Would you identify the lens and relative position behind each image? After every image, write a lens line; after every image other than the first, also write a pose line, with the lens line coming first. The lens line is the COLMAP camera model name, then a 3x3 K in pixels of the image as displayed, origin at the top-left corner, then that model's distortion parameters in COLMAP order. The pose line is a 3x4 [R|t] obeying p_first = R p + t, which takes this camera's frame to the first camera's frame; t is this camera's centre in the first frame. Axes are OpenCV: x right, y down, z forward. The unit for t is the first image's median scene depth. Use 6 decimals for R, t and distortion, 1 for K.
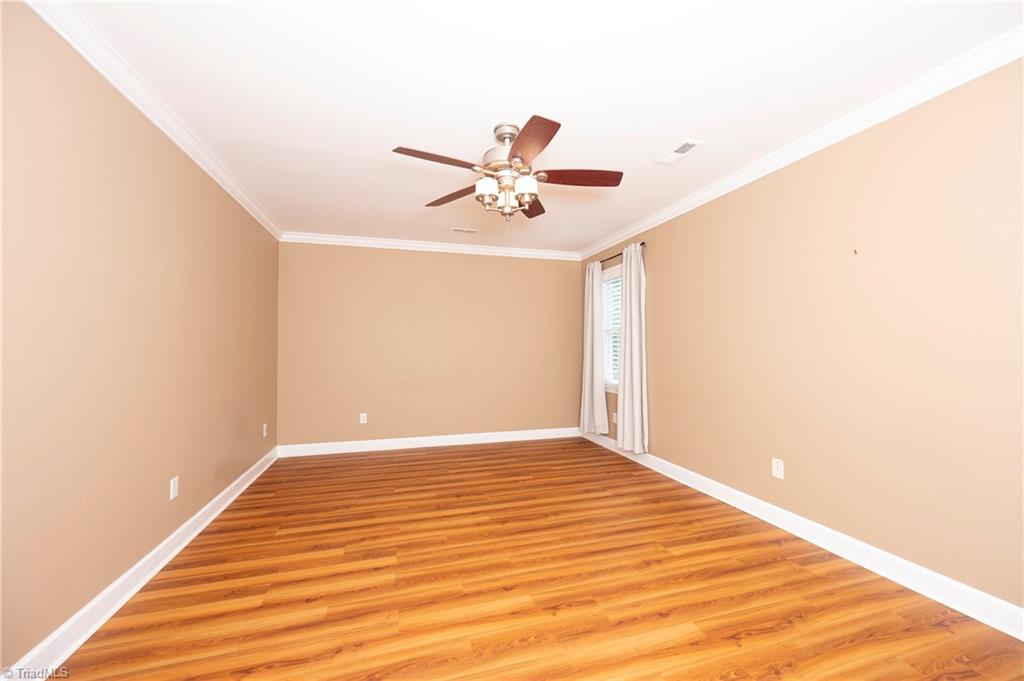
lens RADIAL K [[403.2, 0, 512.0], [0, 403.2, 340.5], [0, 0, 1]] dist [-0.000466, -0.000194]
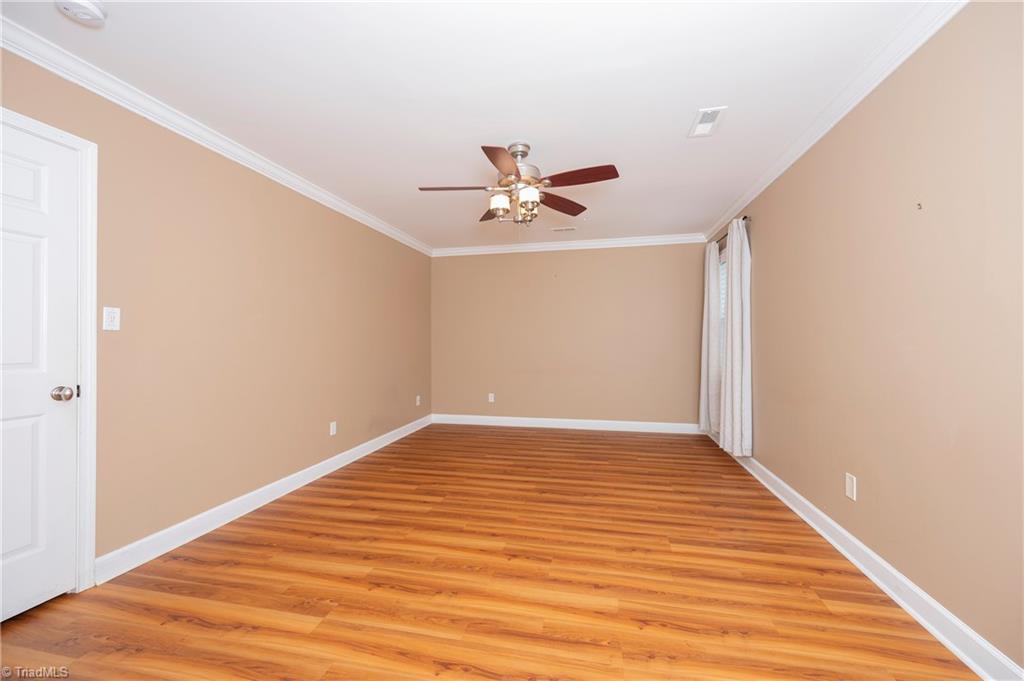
lens RADIAL K [[403.2, 0, 512.0], [0, 403.2, 340.5], [0, 0, 1]] dist [-0.000466, -0.000194]
pose [[0.872965, -0.003182, -0.487773, 0.482080], [0.013787, 0.999740, 0.018152, 0.003859], [0.487589, -0.022571, 0.872782, -0.020283]]
